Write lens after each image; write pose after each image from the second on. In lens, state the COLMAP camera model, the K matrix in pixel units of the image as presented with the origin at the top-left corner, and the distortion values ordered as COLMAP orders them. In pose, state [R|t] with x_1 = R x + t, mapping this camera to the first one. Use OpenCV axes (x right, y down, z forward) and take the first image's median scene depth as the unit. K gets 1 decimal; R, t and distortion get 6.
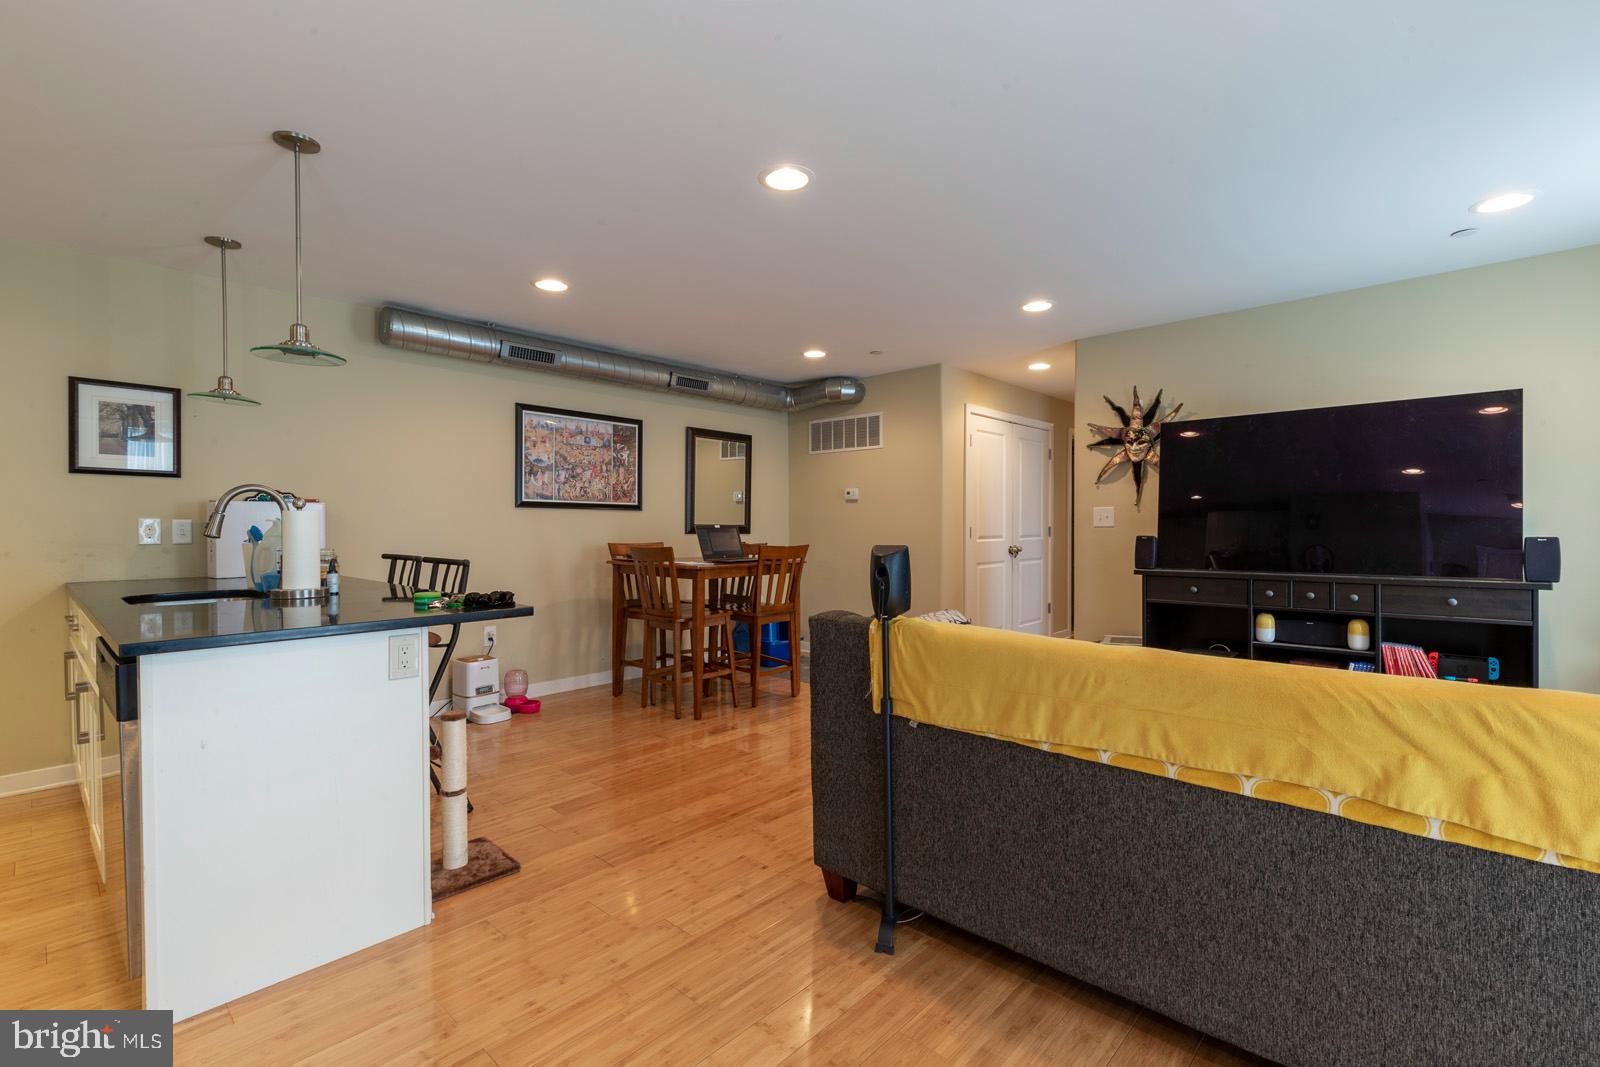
lens RADIAL K [[730.9, 0, 801.8], [0, 730.9, 533.3], [0, 0, 1]] dist [0.005097, -0.002795]
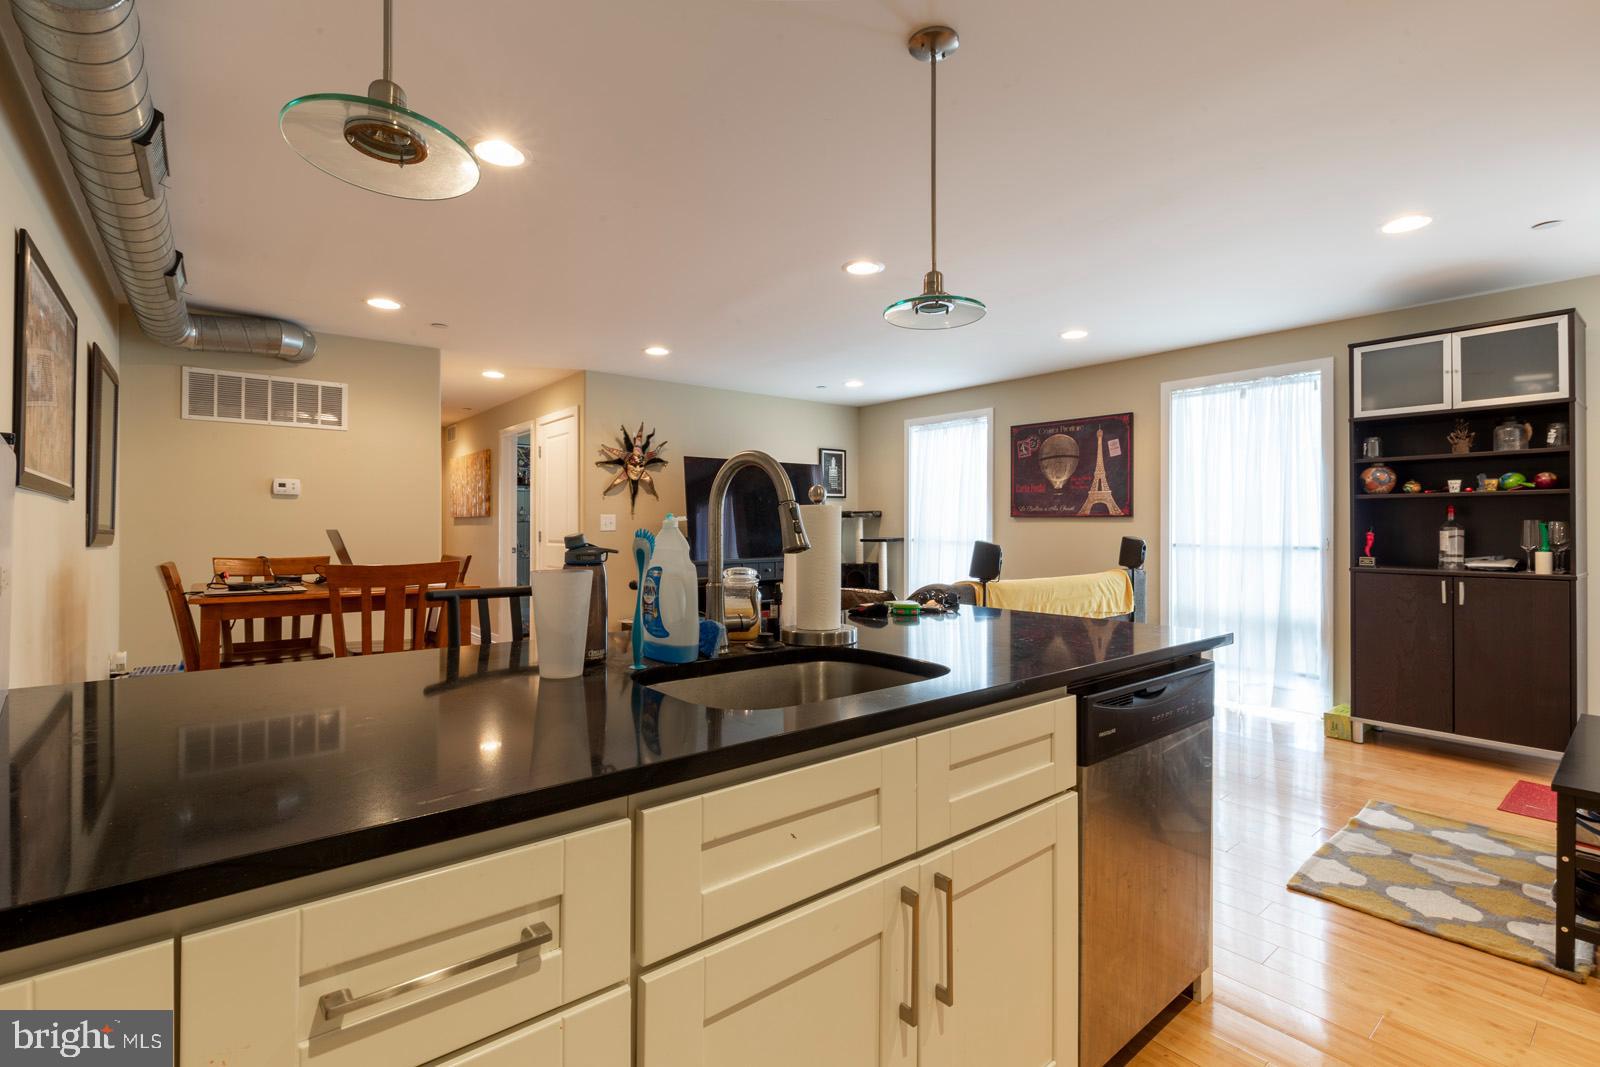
lens RADIAL K [[730.9, 0, 814.7], [0, 730.9, 496.9], [0, 0, 1]] dist [0.005097, -0.002795]
pose [[0.120121, 0.045022, 0.991738, -0.765202], [0.011751, 0.998837, -0.046768, -0.004959], [-0.992690, 0.017271, 0.119452, 0.528200]]
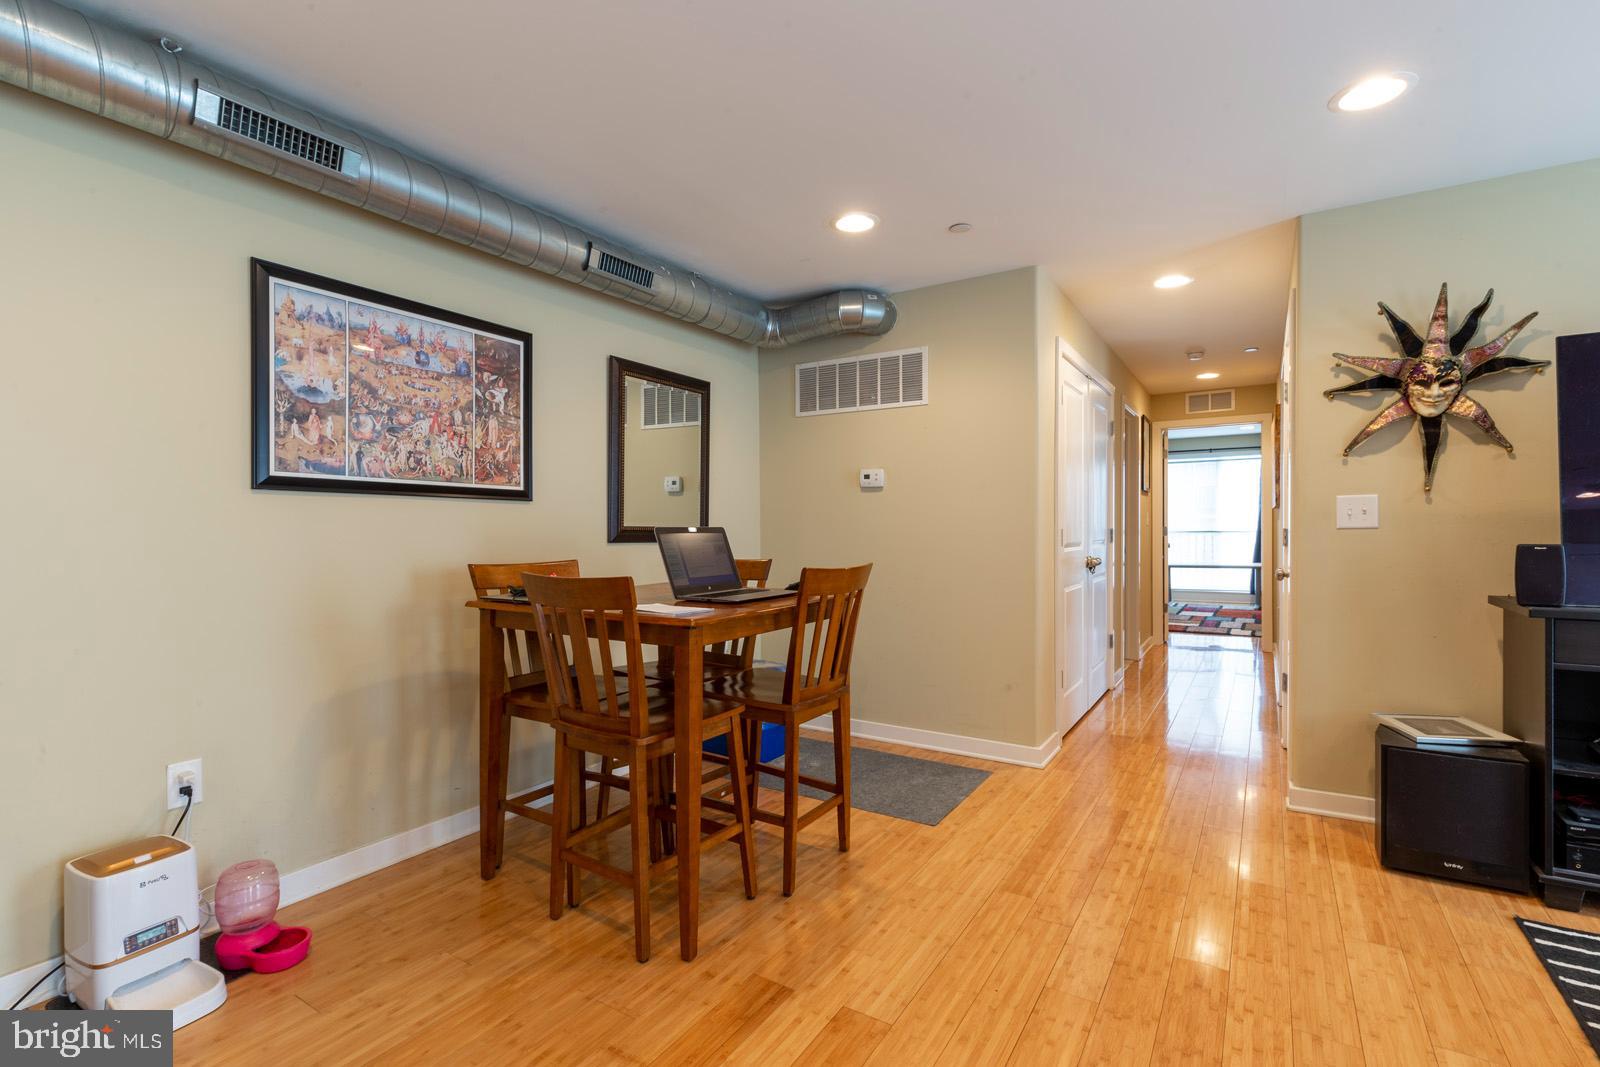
lens RADIAL K [[730.9, 0, 799.7], [0, 730.9, 540.1], [0, 0, 1]] dist [0.005097, -0.002795]
pose [[0.983557, -0.005776, 0.180507, -0.144098], [0.004555, 0.999964, 0.007182, -0.005636], [-0.180542, -0.006241, 0.983547, 0.508243]]
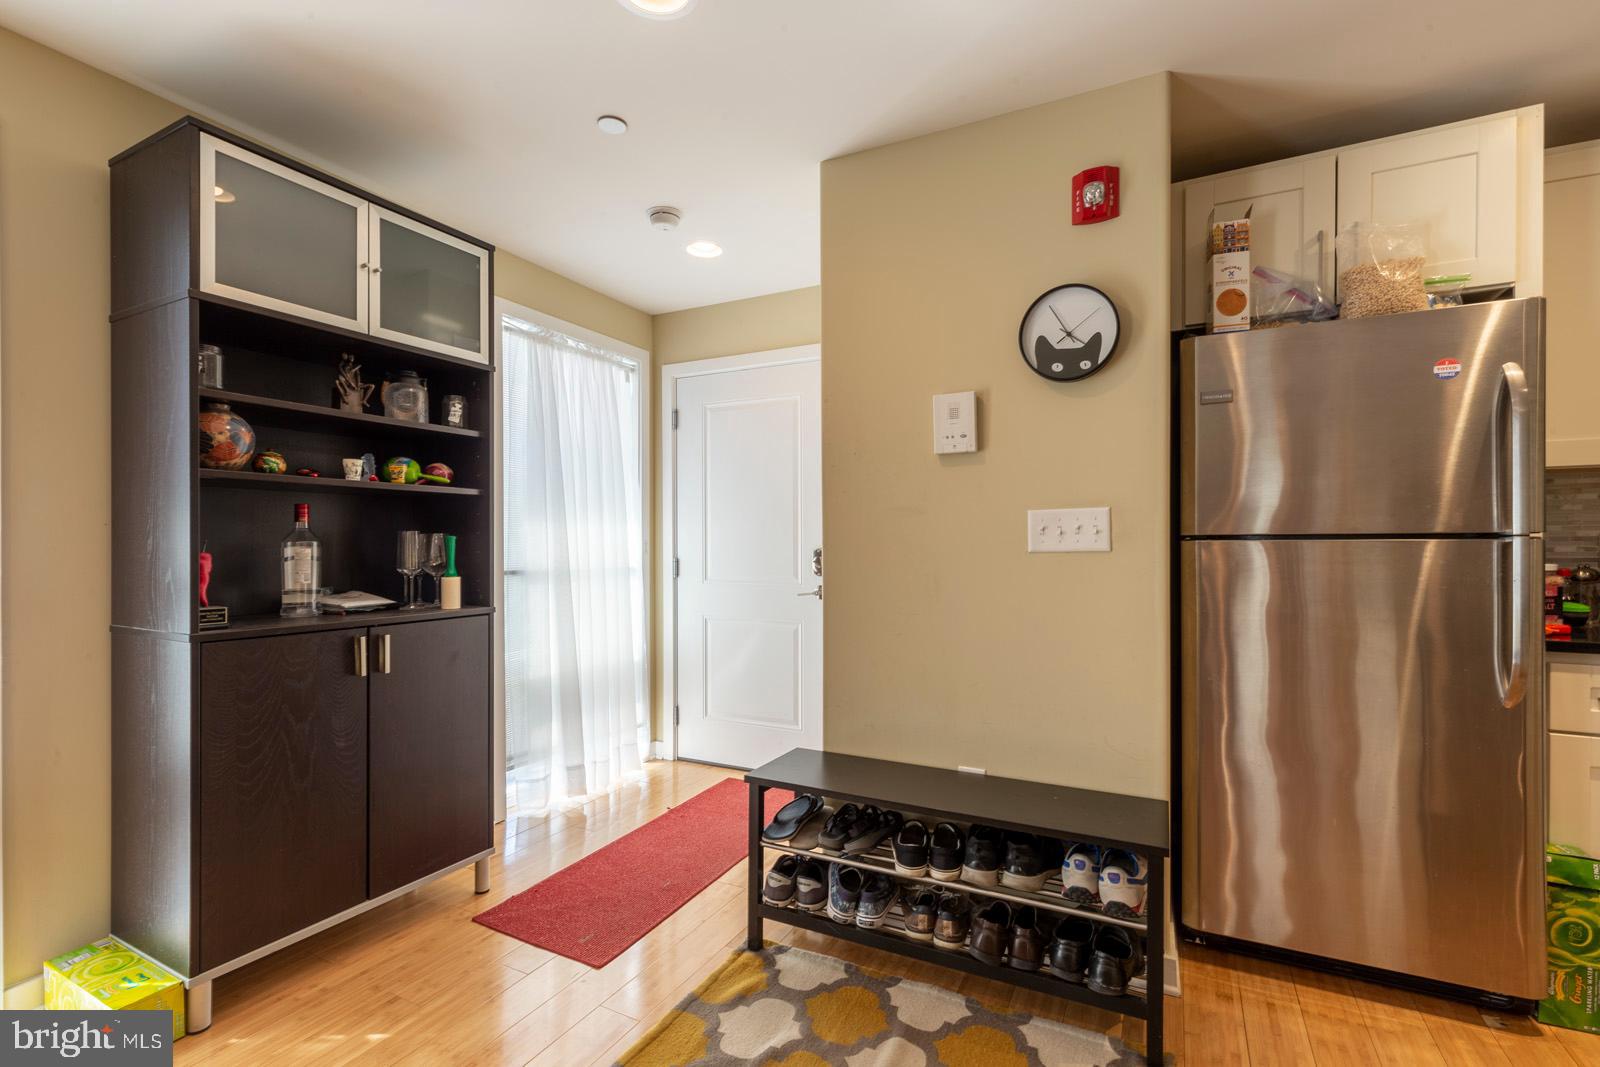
lens RADIAL K [[730.9, 0, 801.3], [0, 730.9, 542.5], [0, 0, 1]] dist [0.005097, -0.002795]
pose [[-0.959959, 0.004202, -0.280111, -0.023664], [0.000638, 0.999918, 0.012815, -0.006273], [0.280142, 0.012123, -0.959882, 0.447398]]
